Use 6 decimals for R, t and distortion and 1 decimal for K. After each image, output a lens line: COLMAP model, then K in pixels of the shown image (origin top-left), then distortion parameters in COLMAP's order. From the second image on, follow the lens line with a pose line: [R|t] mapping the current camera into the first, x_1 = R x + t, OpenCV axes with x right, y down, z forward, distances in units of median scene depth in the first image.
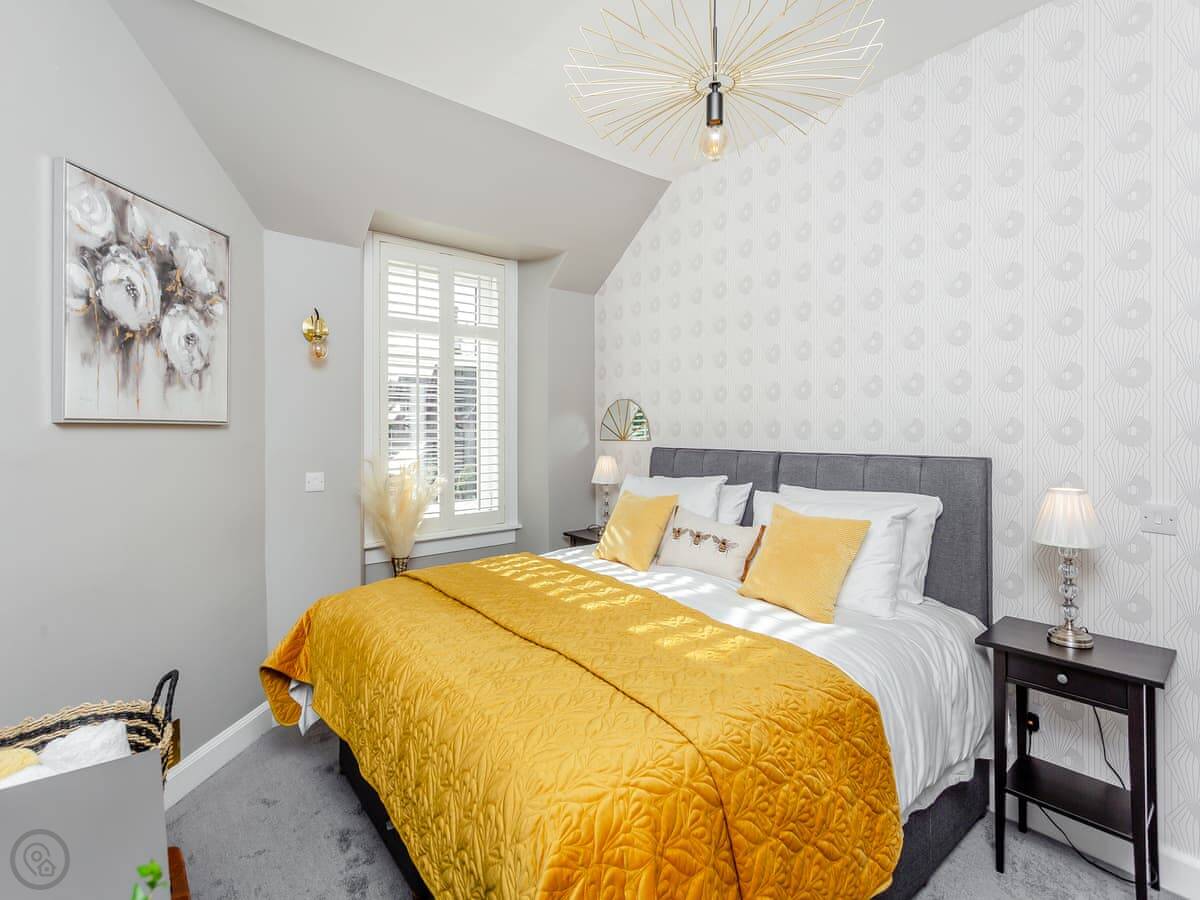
lens RADIAL K [[574.4, 0, 599.3], [0, 574.4, 441.9], [0, 0, 1]] dist [-0.000426, 0.000804]
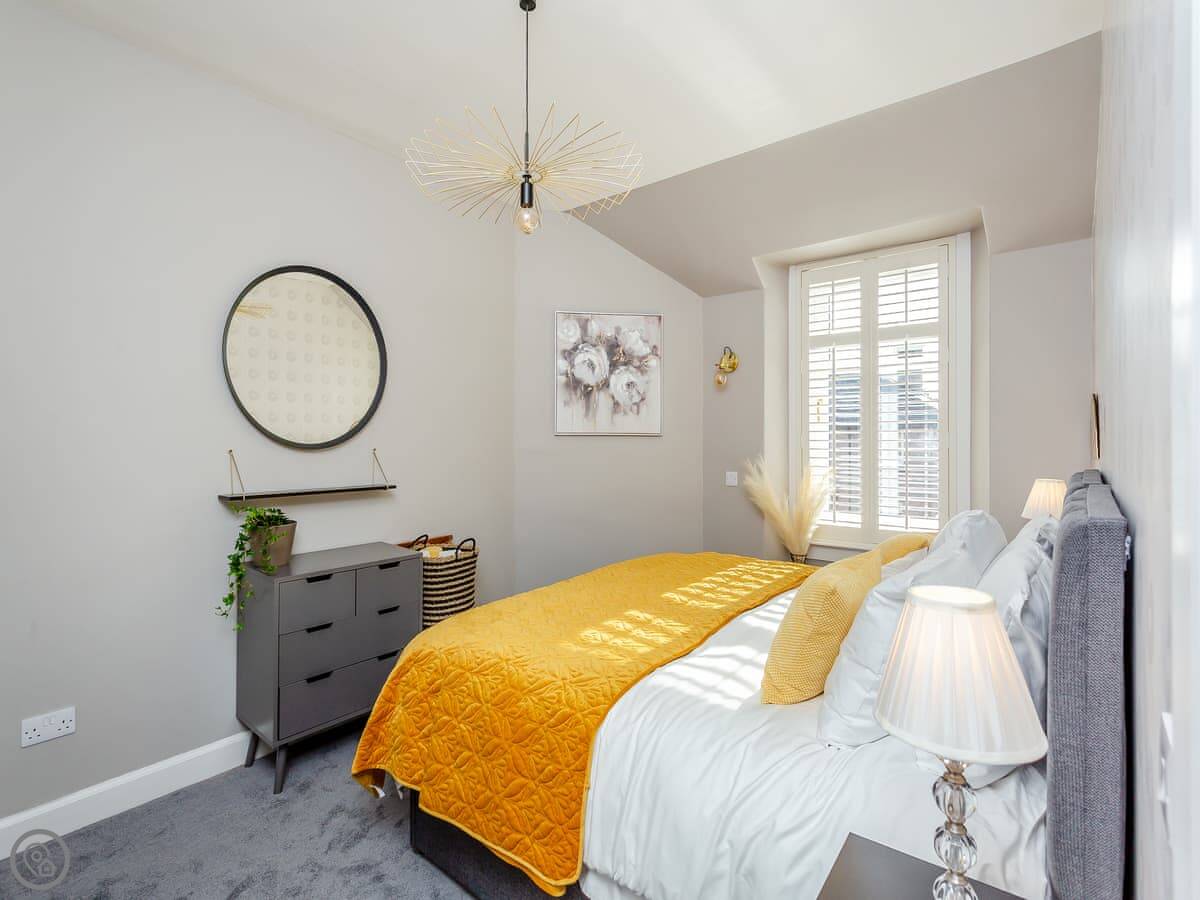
lens RADIAL K [[597.6, 0, 597.4], [0, 597.6, 453.6], [0, 0, 1]] dist [-0.001137, 0.000104]
pose [[0.191331, 0.028774, -0.981104, 1.062717], [-0.026570, 0.999356, 0.024128, -0.018052], [0.981166, 0.021451, 0.191972, 0.603658]]
